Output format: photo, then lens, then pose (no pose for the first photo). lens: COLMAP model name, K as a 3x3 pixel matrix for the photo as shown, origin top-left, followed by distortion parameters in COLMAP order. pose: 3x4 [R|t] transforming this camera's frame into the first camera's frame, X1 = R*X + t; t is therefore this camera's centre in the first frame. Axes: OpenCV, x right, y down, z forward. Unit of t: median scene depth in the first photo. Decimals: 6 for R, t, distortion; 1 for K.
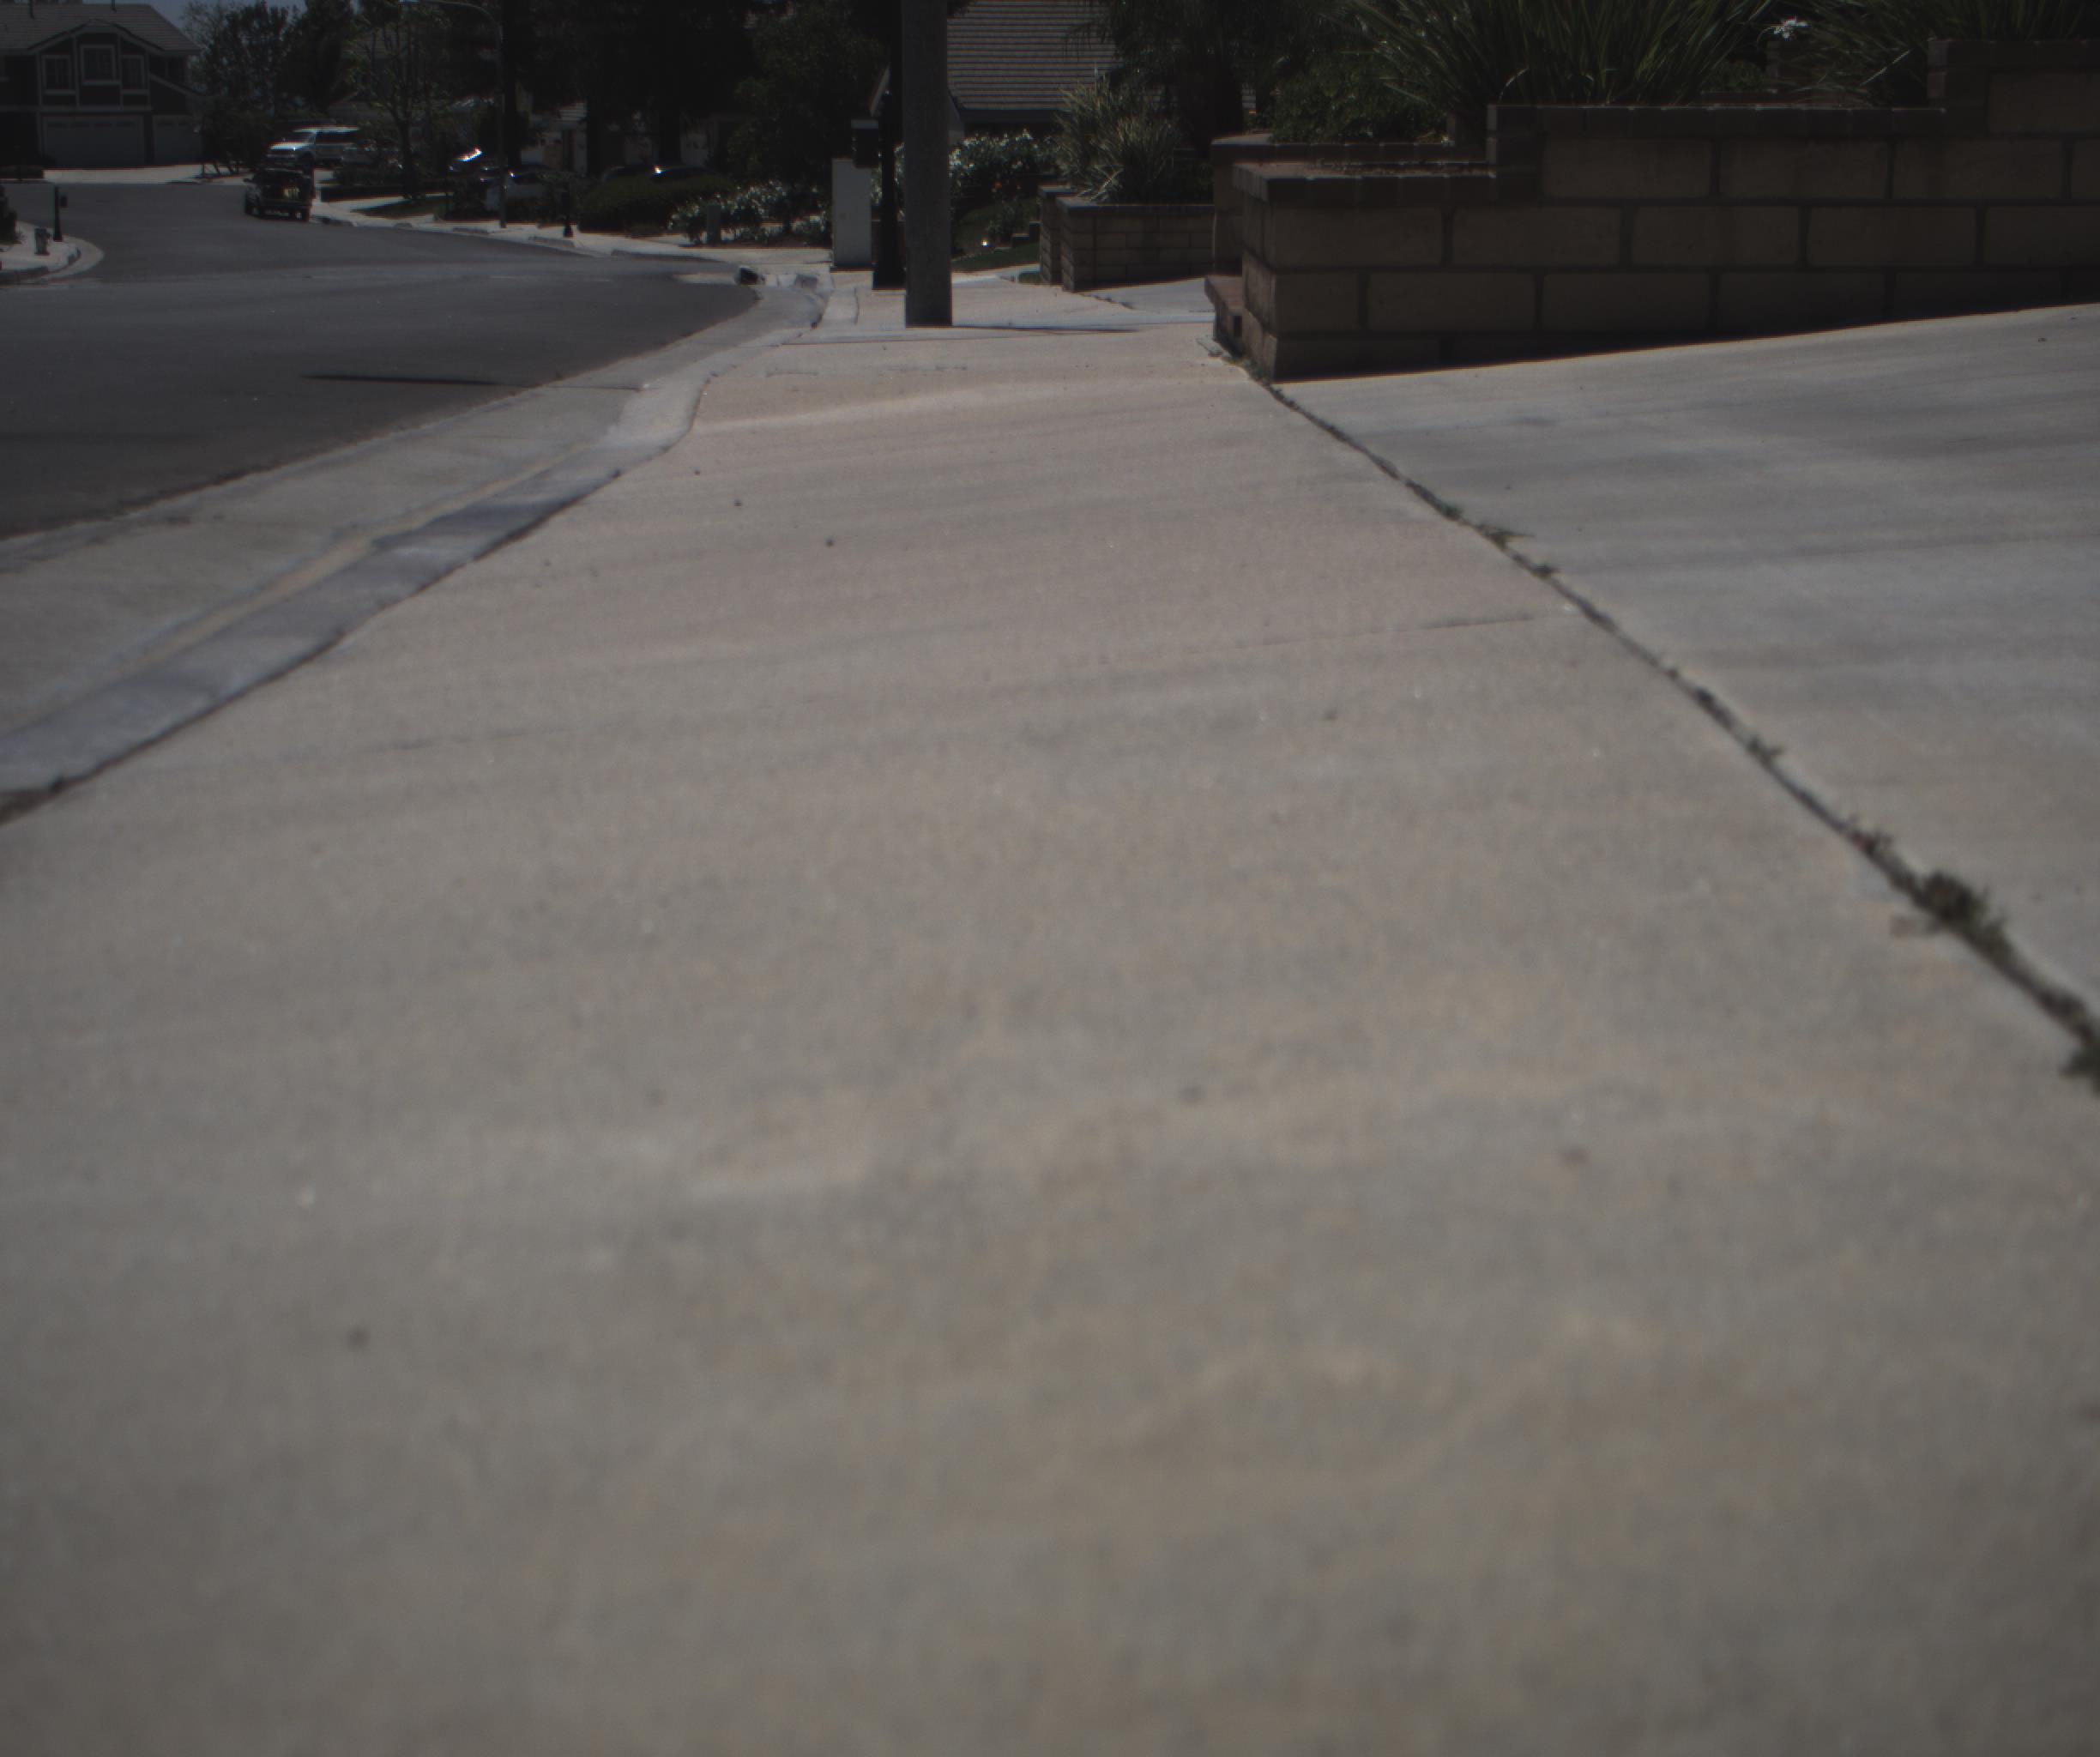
lens RADIAL K [[4011.3, 0, 1050.0], [0, 4011.3, 878.5], [0, 0, 1]] dist [-0.184494, 0.951641]
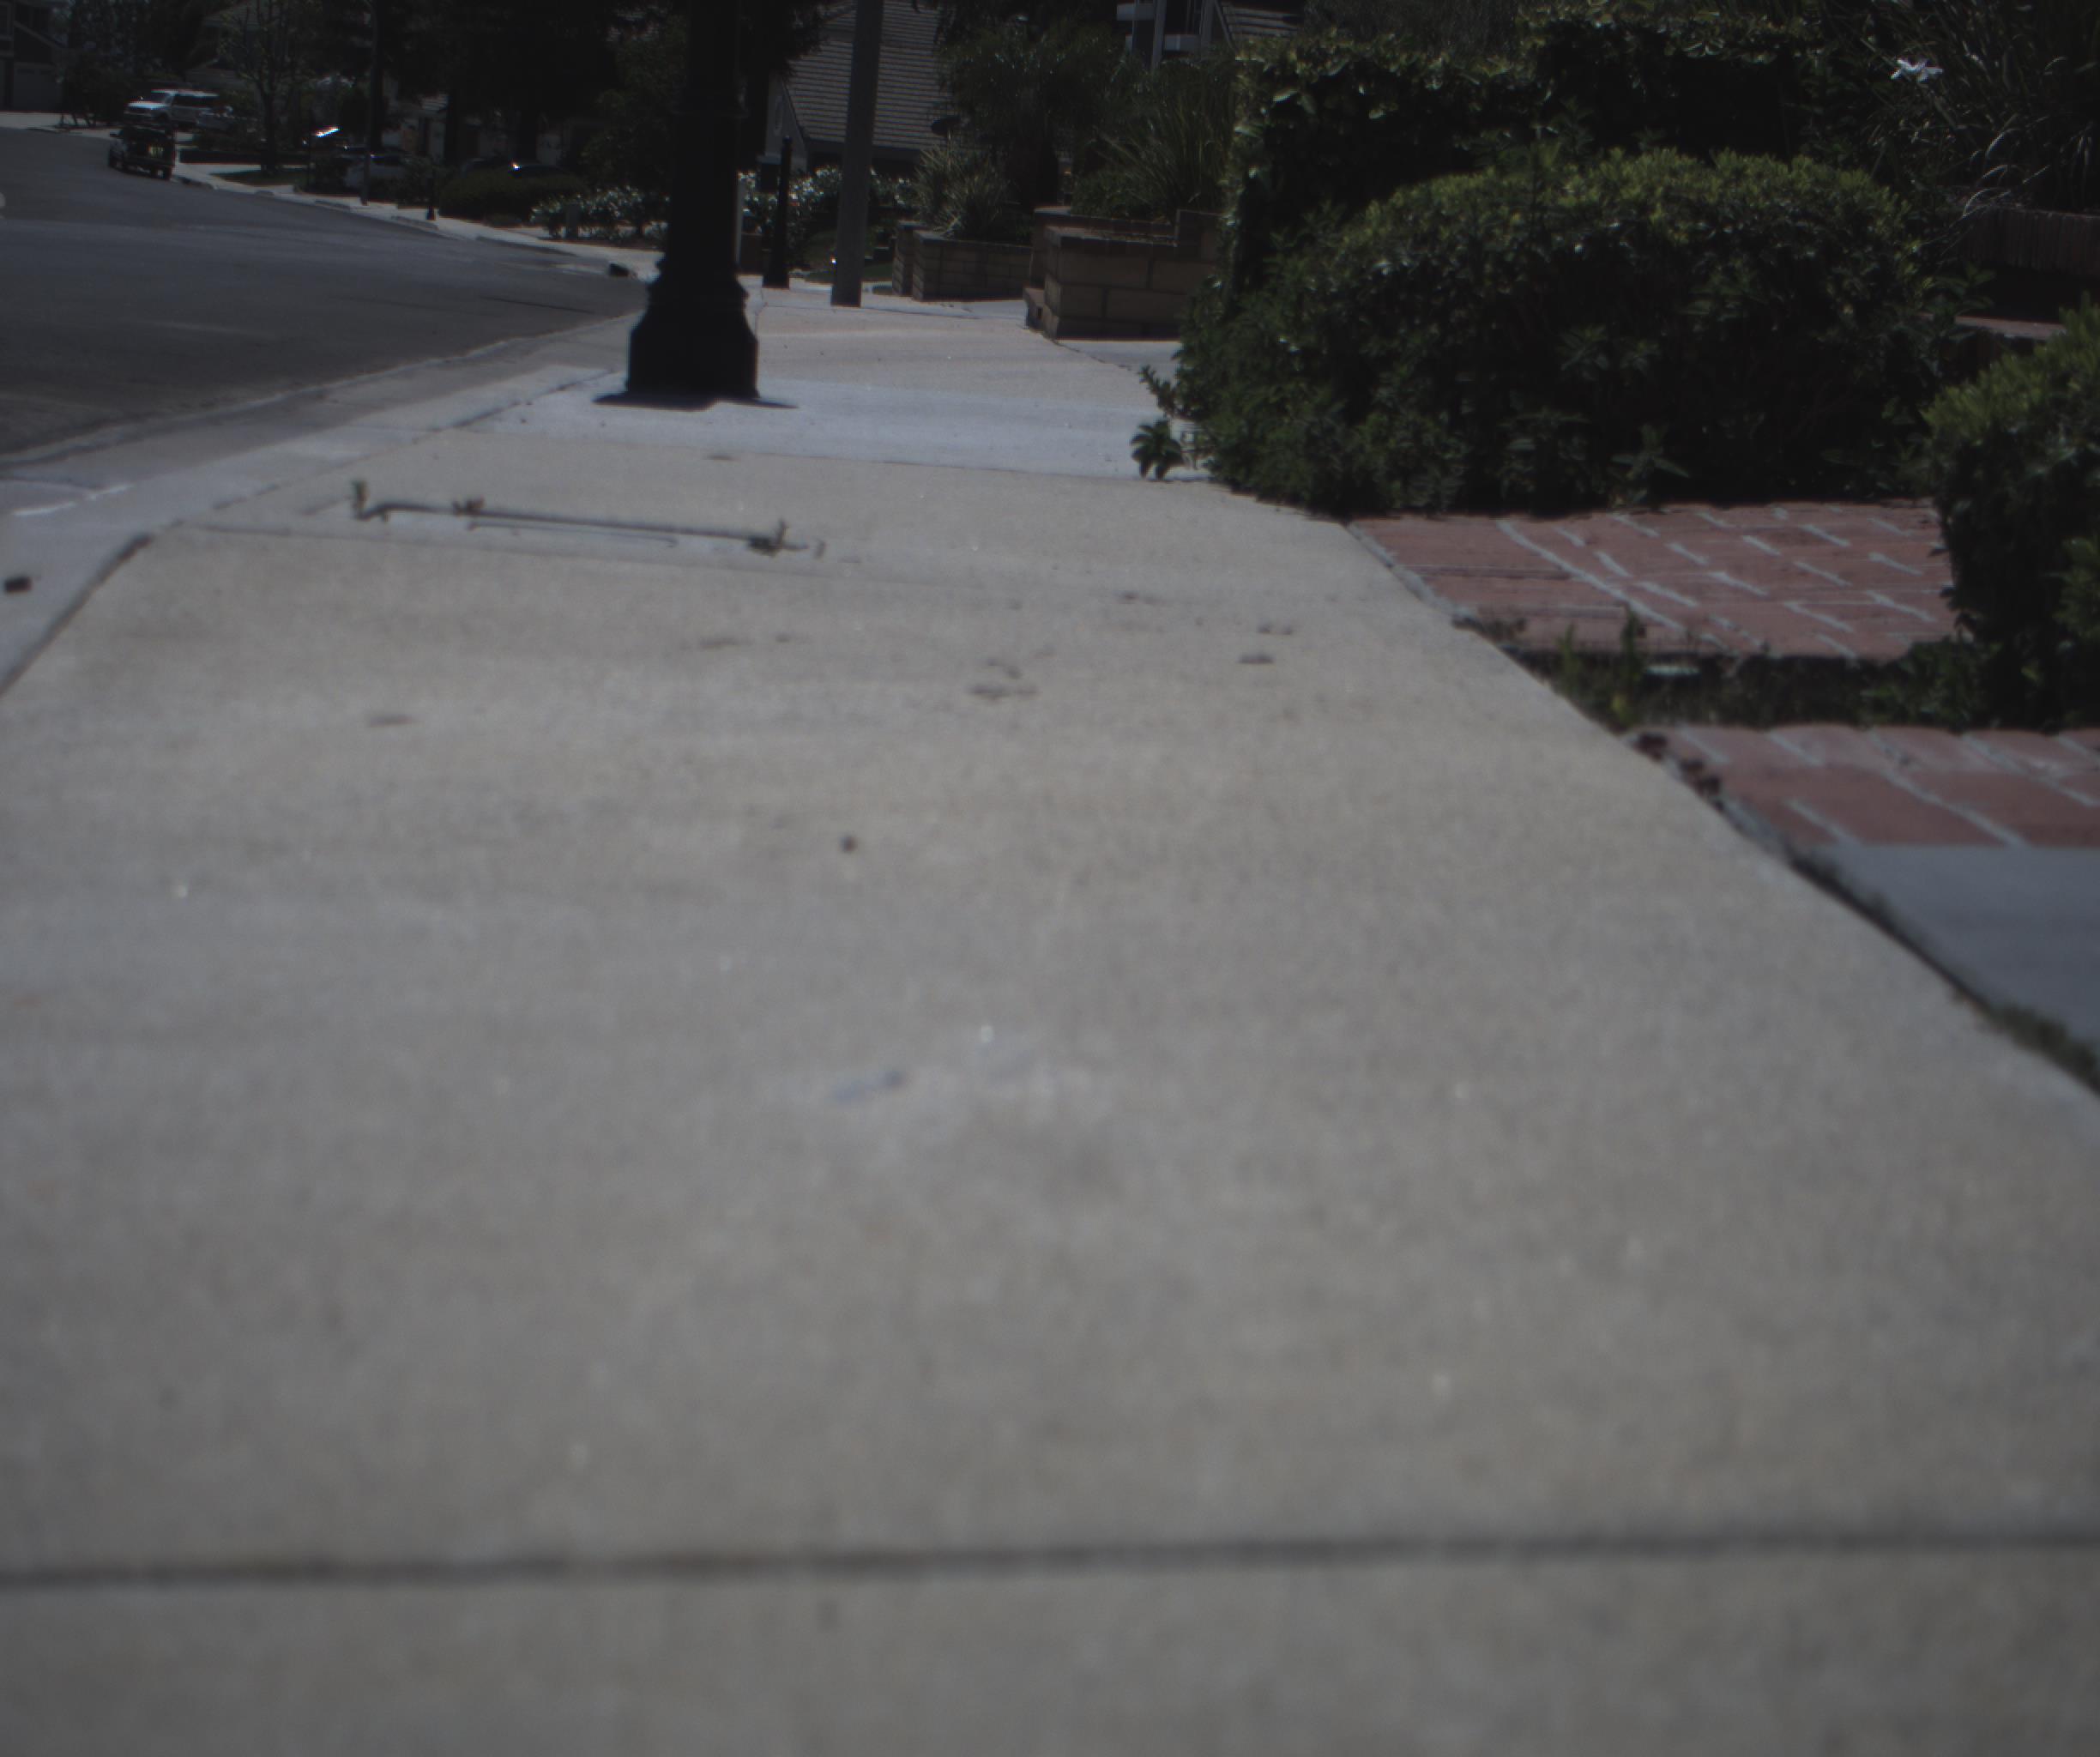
lens RADIAL K [[4011.3, 0, 1050.0], [0, 4011.3, 878.5], [0, 0, 1]] dist [-0.184494, 0.951641]
pose [[0.994297, 0.087744, 0.060615, -0.003990], [-0.087207, 0.996124, -0.011452, 0.015242], [-0.061385, 0.006101, 0.998096, -0.089972]]
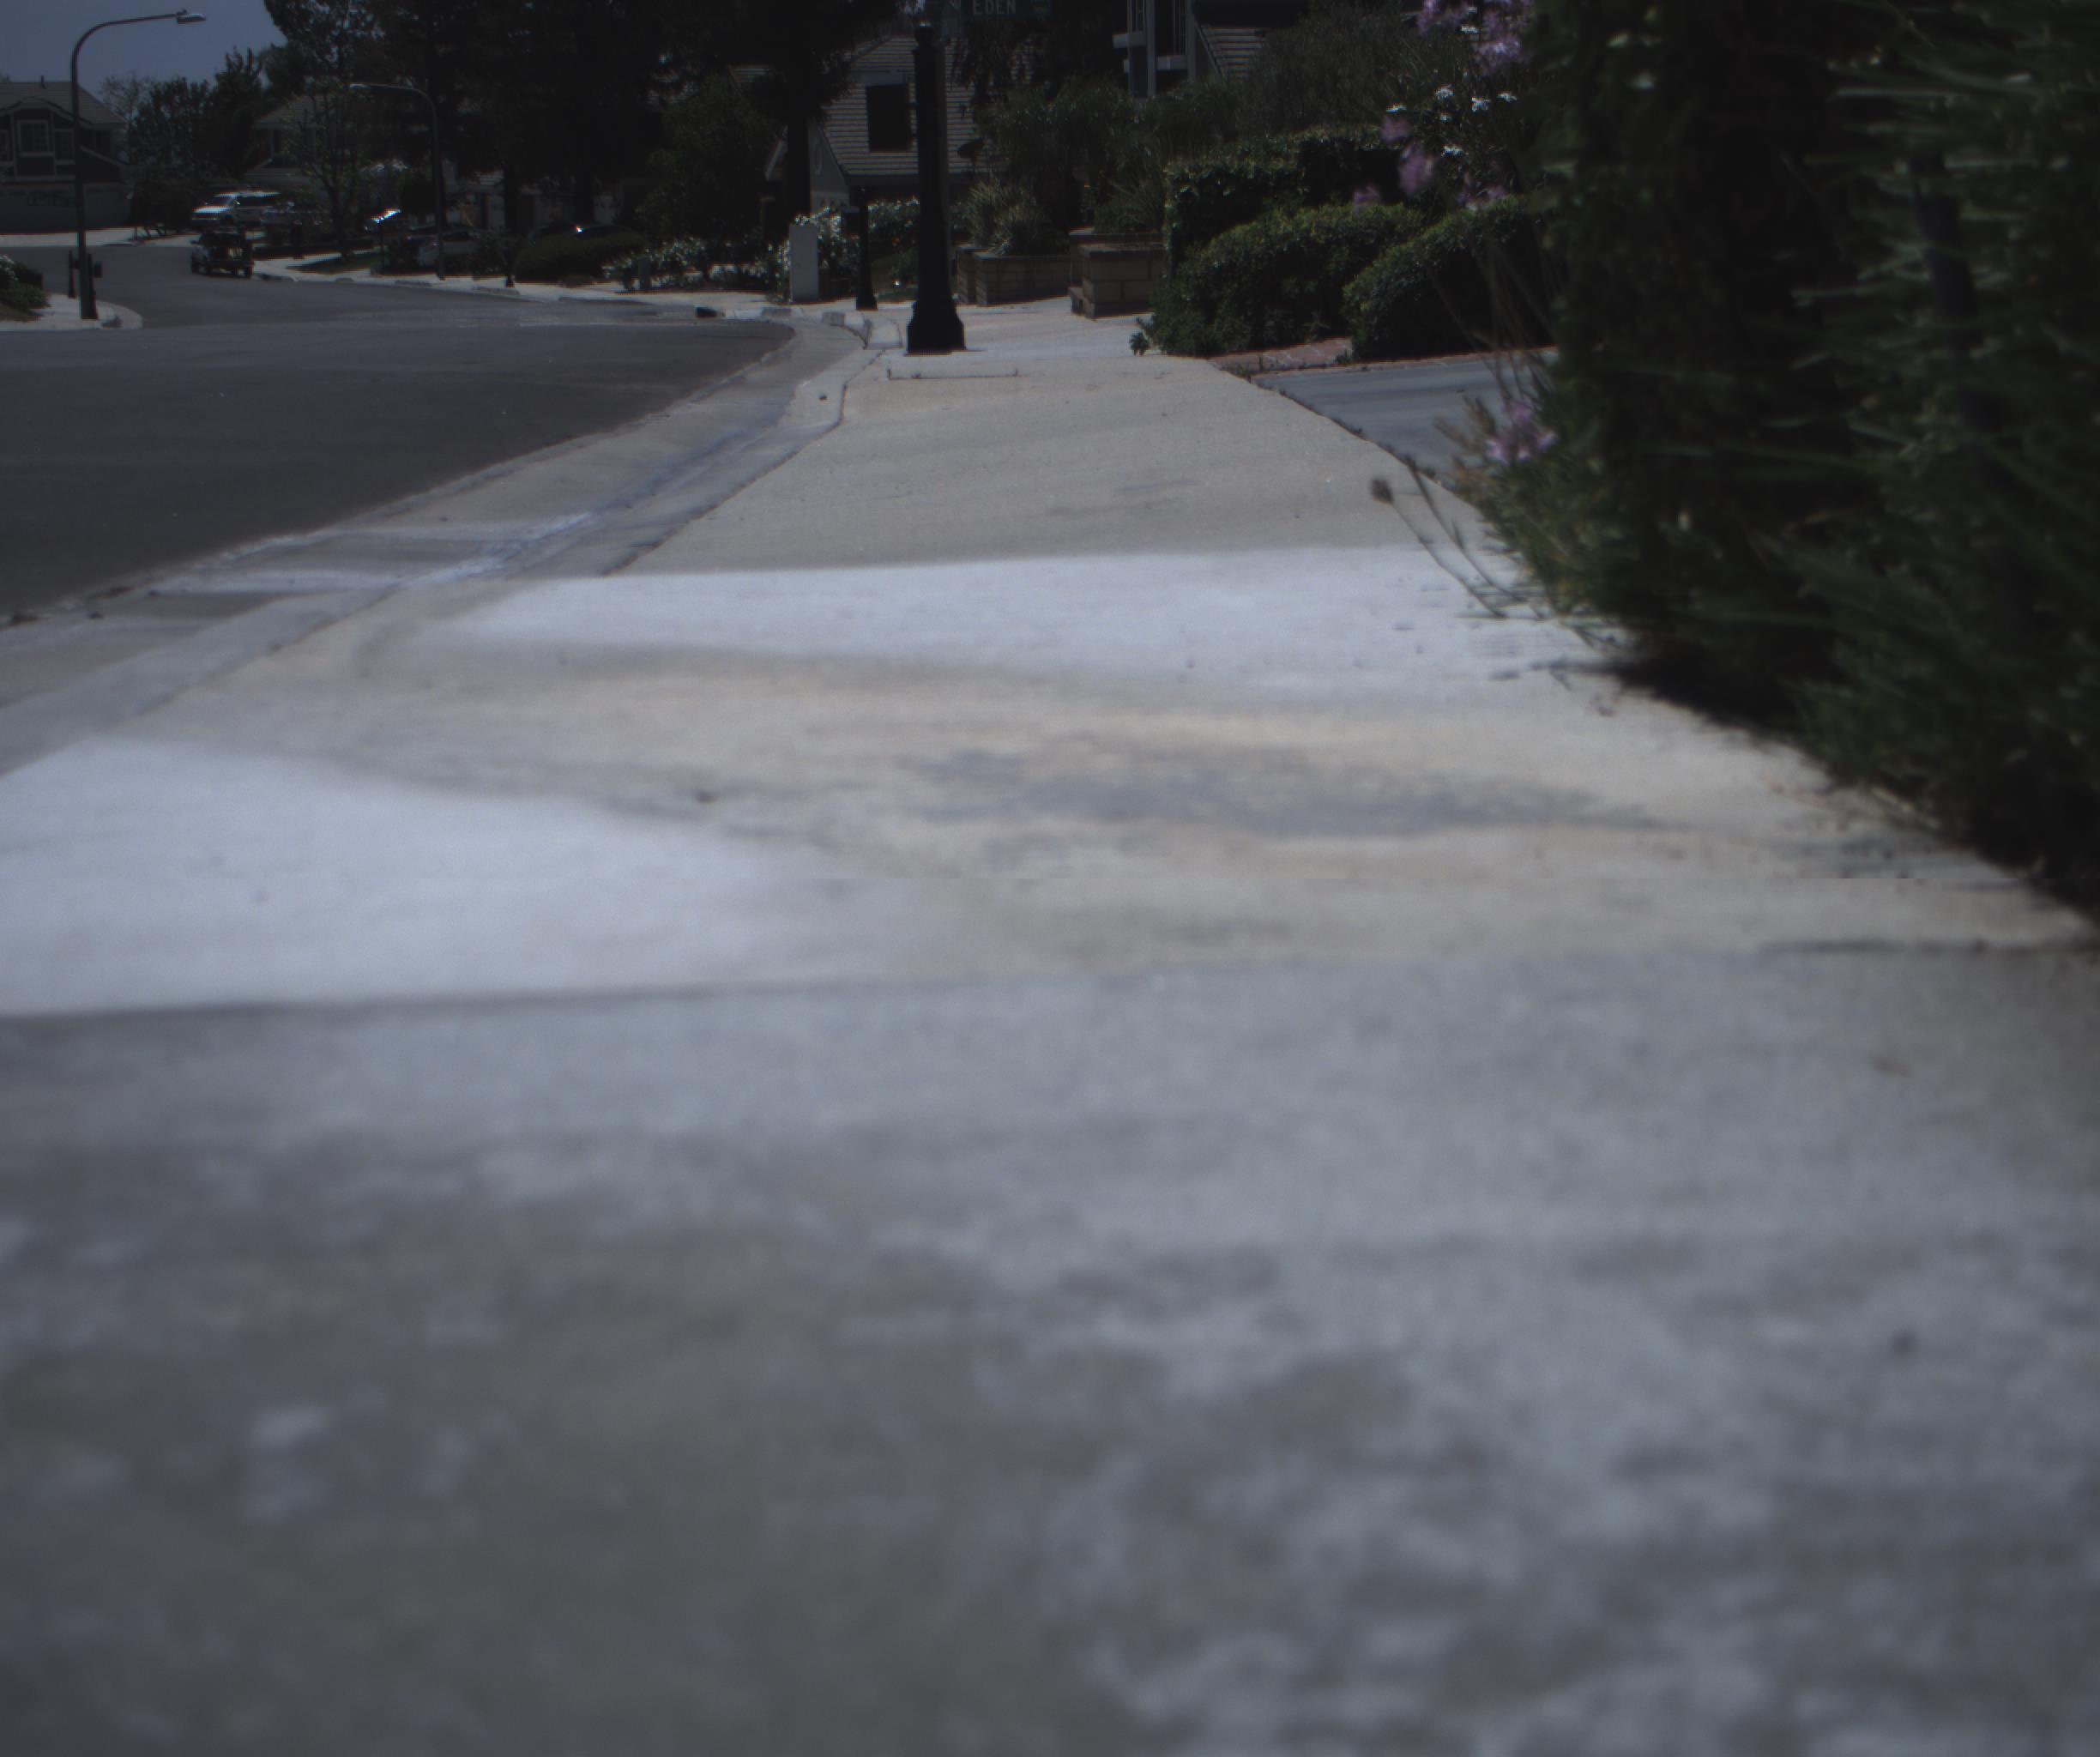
lens RADIAL K [[4011.3, 0, 1050.0], [0, 4011.3, 878.5], [0, 0, 1]] dist [-0.184494, 0.951641]
pose [[0.999071, -0.022216, 0.036934, -0.009256], [0.022611, 0.999691, -0.010305, 0.031115], [-0.036694, 0.011130, 0.999265, -0.190238]]
